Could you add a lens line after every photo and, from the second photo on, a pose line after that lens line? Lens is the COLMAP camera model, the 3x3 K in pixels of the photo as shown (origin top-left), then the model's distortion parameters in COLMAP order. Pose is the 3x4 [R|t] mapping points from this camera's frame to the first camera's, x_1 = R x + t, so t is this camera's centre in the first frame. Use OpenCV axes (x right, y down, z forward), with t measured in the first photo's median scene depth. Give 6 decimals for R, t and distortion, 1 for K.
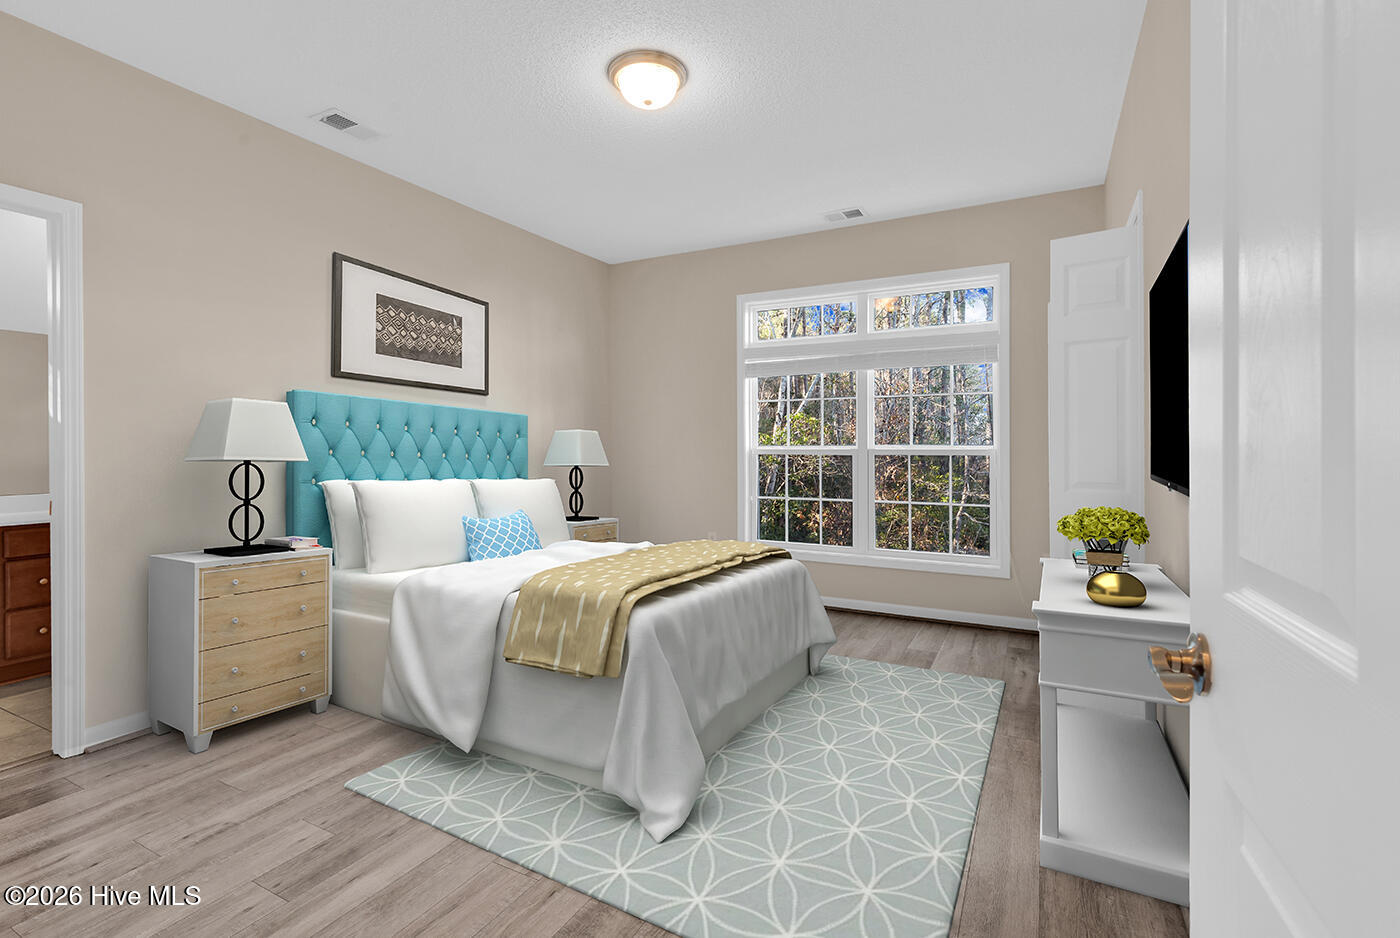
lens RADIAL K [[645.2, 0, 700.8], [0, 645.2, 461.5], [0, 0, 1]] dist [0.002533, 0.000055]
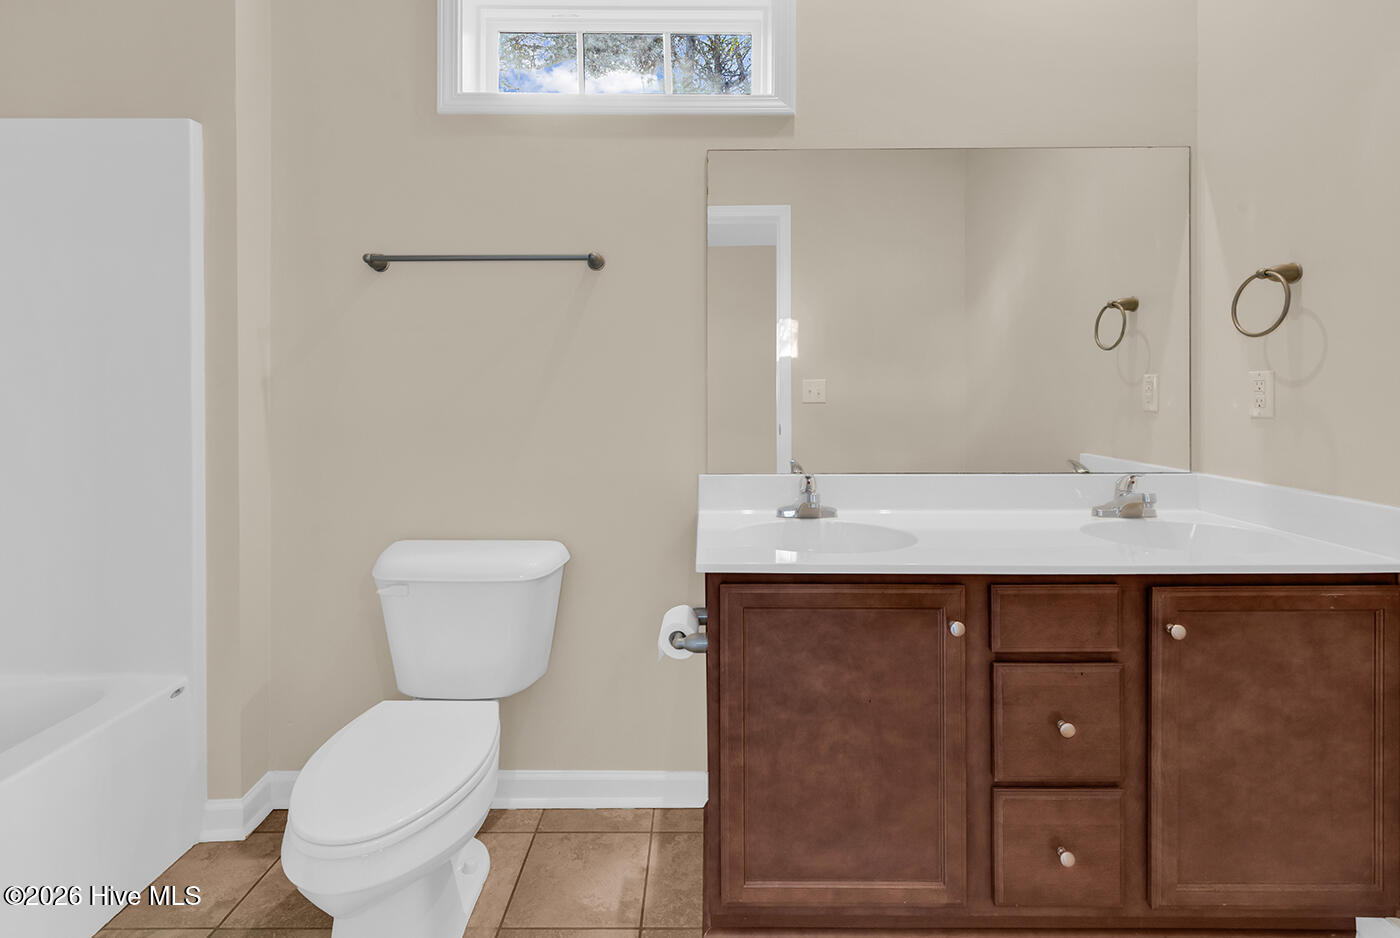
lens RADIAL K [[645.2, 0, 701.2], [0, 645.2, 465.3], [0, 0, 1]] dist [0.002533, 0.000055]
pose [[0.458979, 0.004176, -0.888437, -0.799938], [-0.011810, 0.999929, -0.001401, 0.033018], [0.888369, 0.011136, 0.458996, 0.648052]]
